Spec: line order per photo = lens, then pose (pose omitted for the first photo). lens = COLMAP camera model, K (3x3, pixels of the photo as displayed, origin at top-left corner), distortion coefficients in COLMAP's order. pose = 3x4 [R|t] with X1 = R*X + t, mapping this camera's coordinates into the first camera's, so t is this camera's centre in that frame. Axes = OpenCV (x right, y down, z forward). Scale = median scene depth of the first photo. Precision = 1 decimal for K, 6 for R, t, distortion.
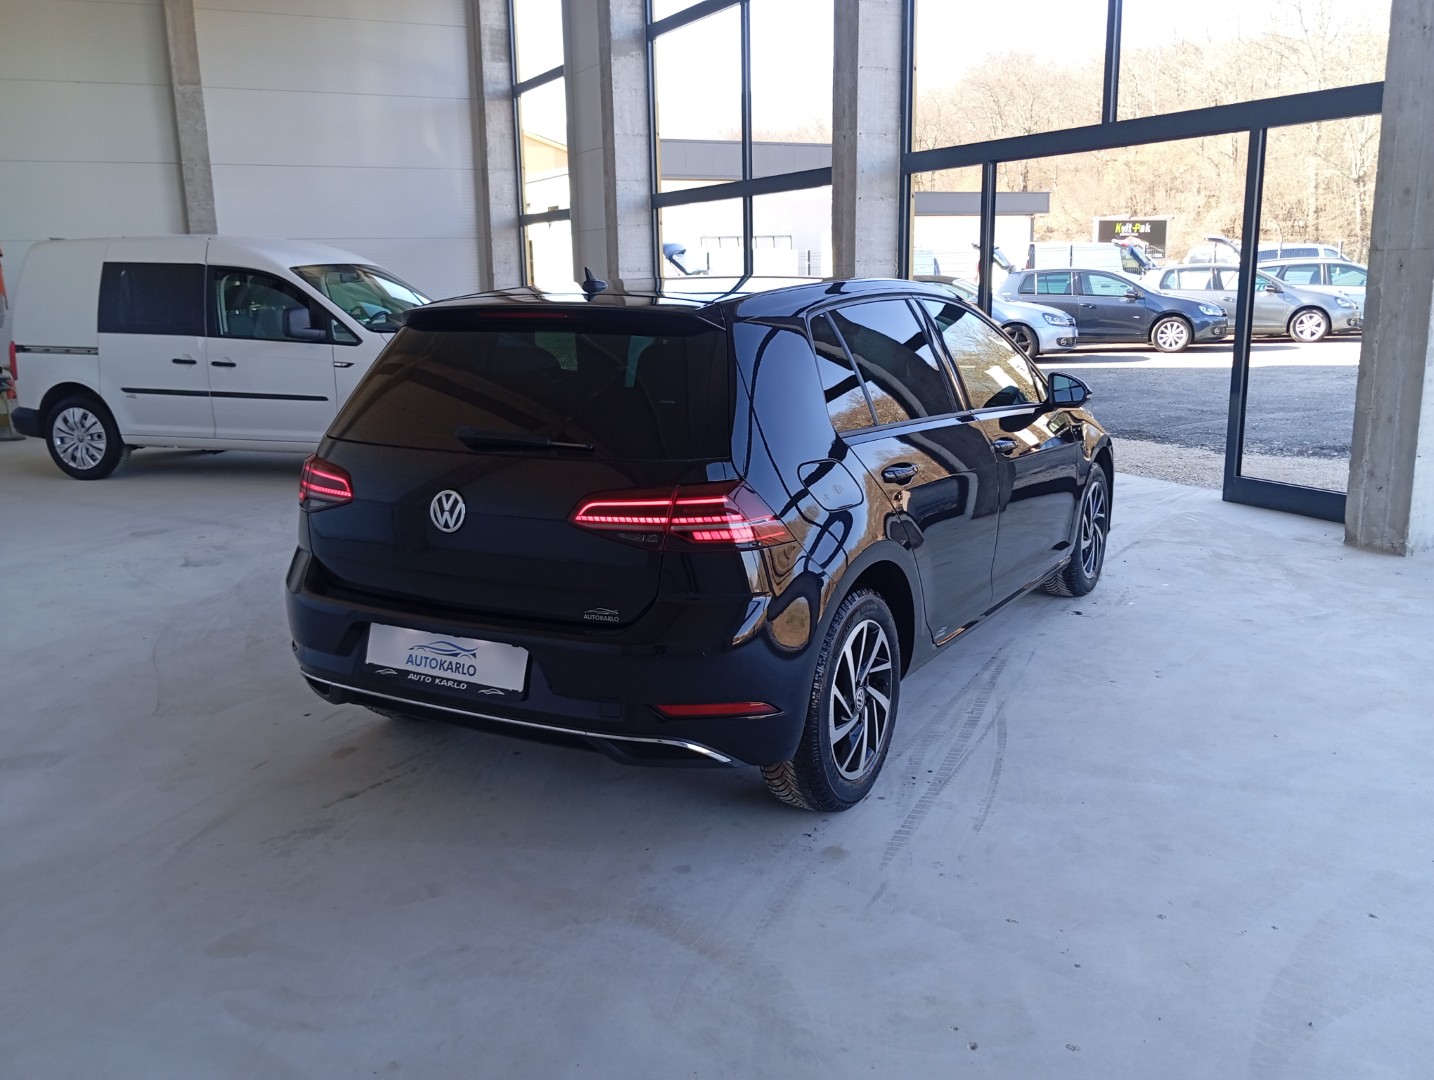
lens RADIAL K [[1239.9, 0, 717.0], [0, 1239.9, 540.0], [0, 0, 1]] dist [0.045803, -0.058453]
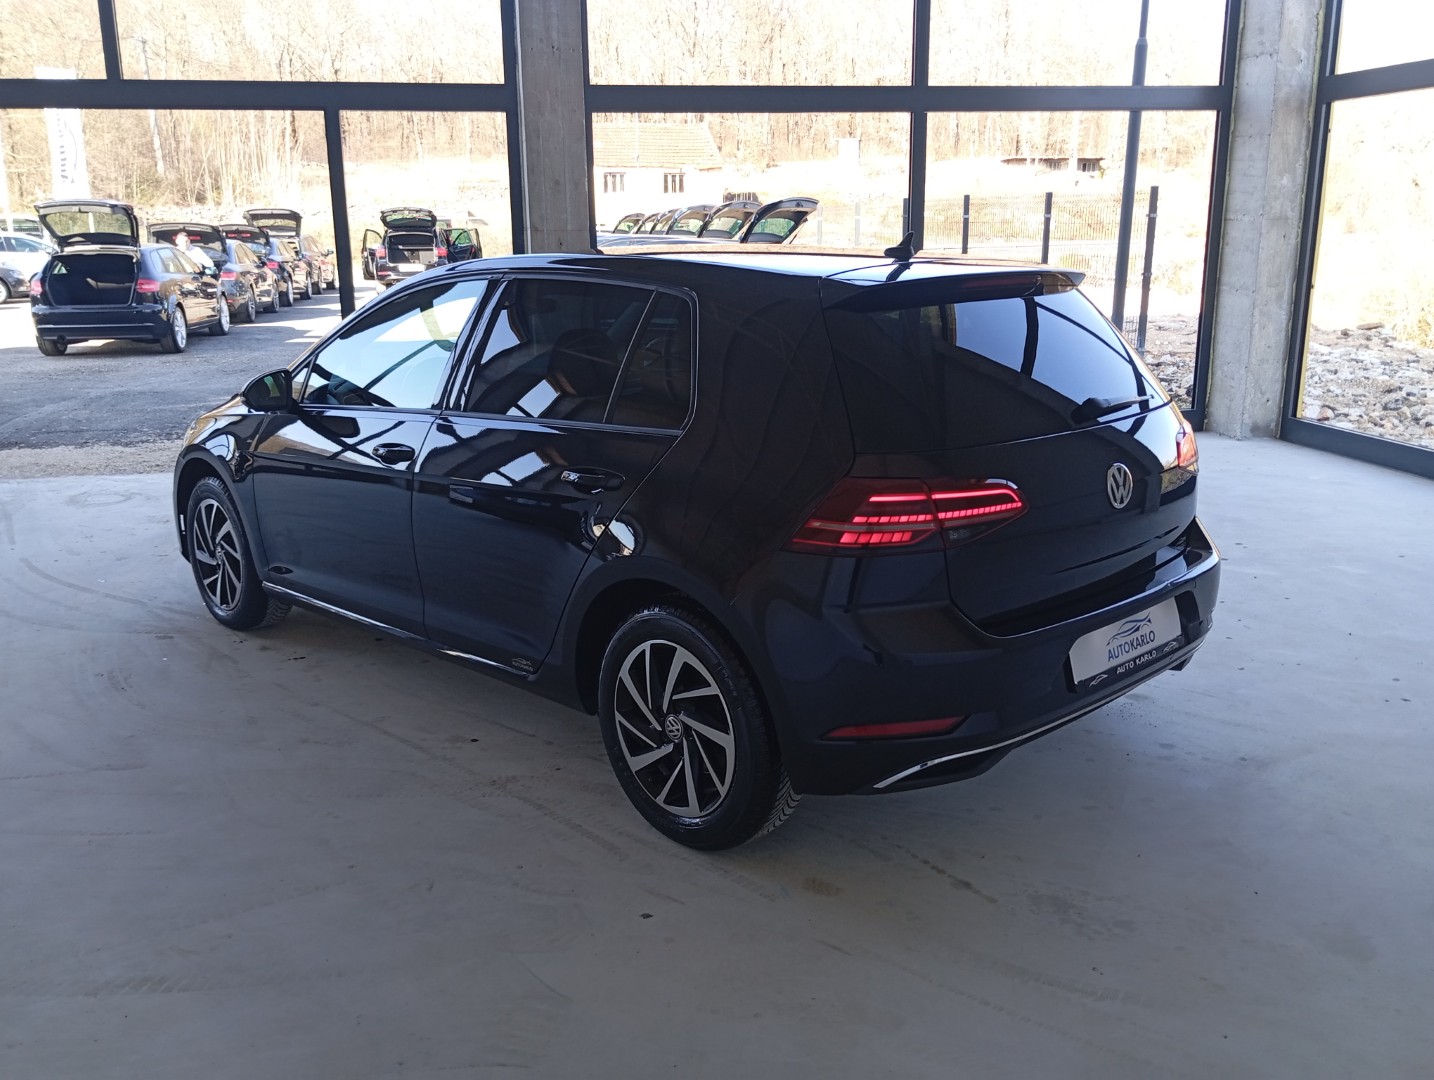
lens RADIAL K [[1240.1, 0, 719.5], [0, 1240.1, 546.5], [0, 0, 1]] dist [0.046984, -0.069250]
pose [[0.290749, -0.223306, 0.930376, -0.602888], [0.209863, 0.963589, 0.165694, -0.100631], [-0.933500, 0.147076, 0.327026, 0.491156]]
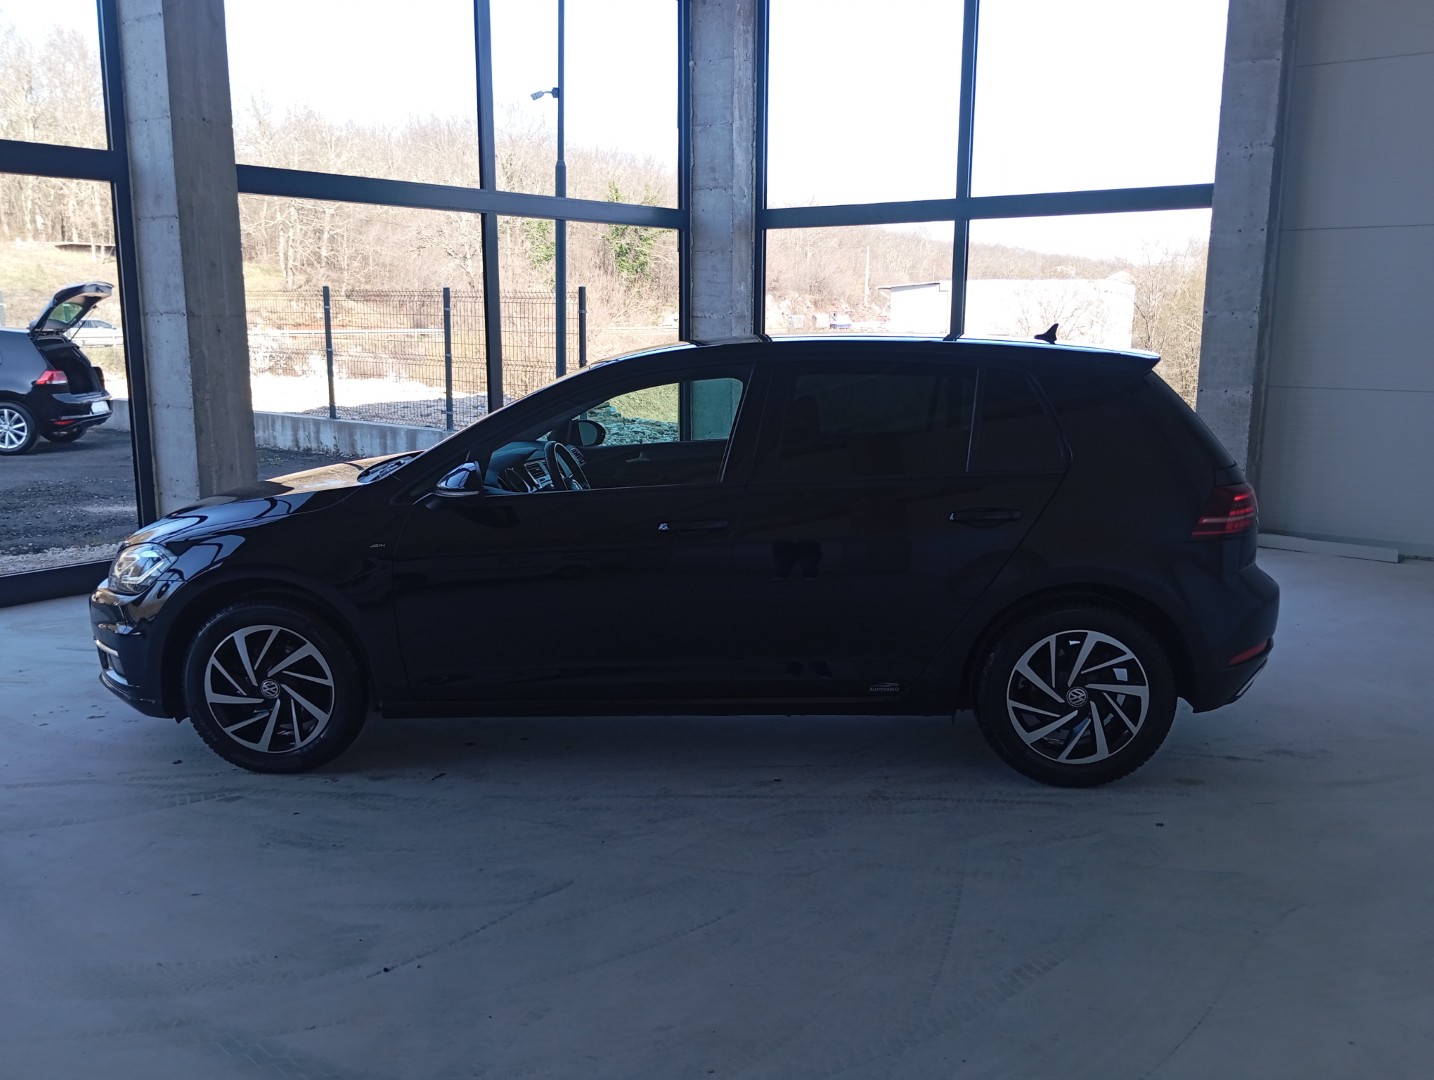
lens RADIAL K [[1232.7, 0, 717.4], [0, 1232.7, 555.8], [0, 0, 1]] dist [0.048175, -0.083590]
pose [[-0.419332, -0.156435, 0.894253, -0.649533], [0.197638, 0.945685, 0.258108, -0.223652], [-0.886059, 0.284971, -0.365638, 1.052245]]
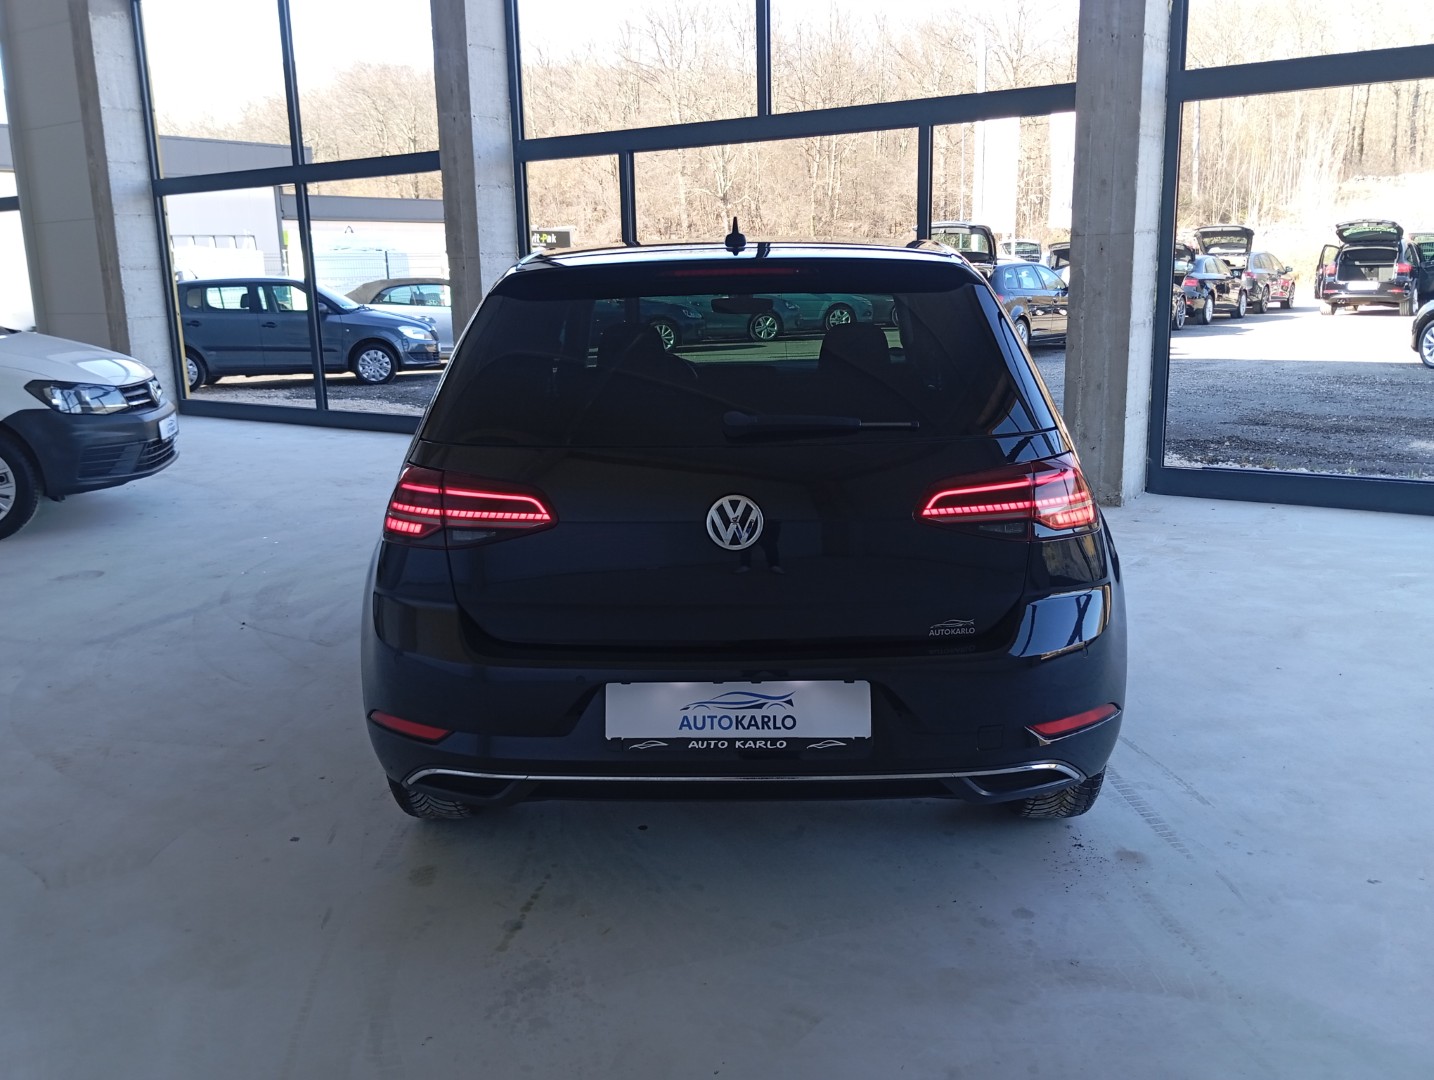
lens RADIAL K [[1243.0, 0, 717.0], [0, 1243.0, 540.0], [0, 0, 1]] dist [0.049865, -0.072895]
pose [[0.887110, -0.100168, 0.450558, -0.287630], [0.104374, 0.994416, 0.015576, -0.012732], [-0.449602, 0.033209, 0.892612, 0.159285]]
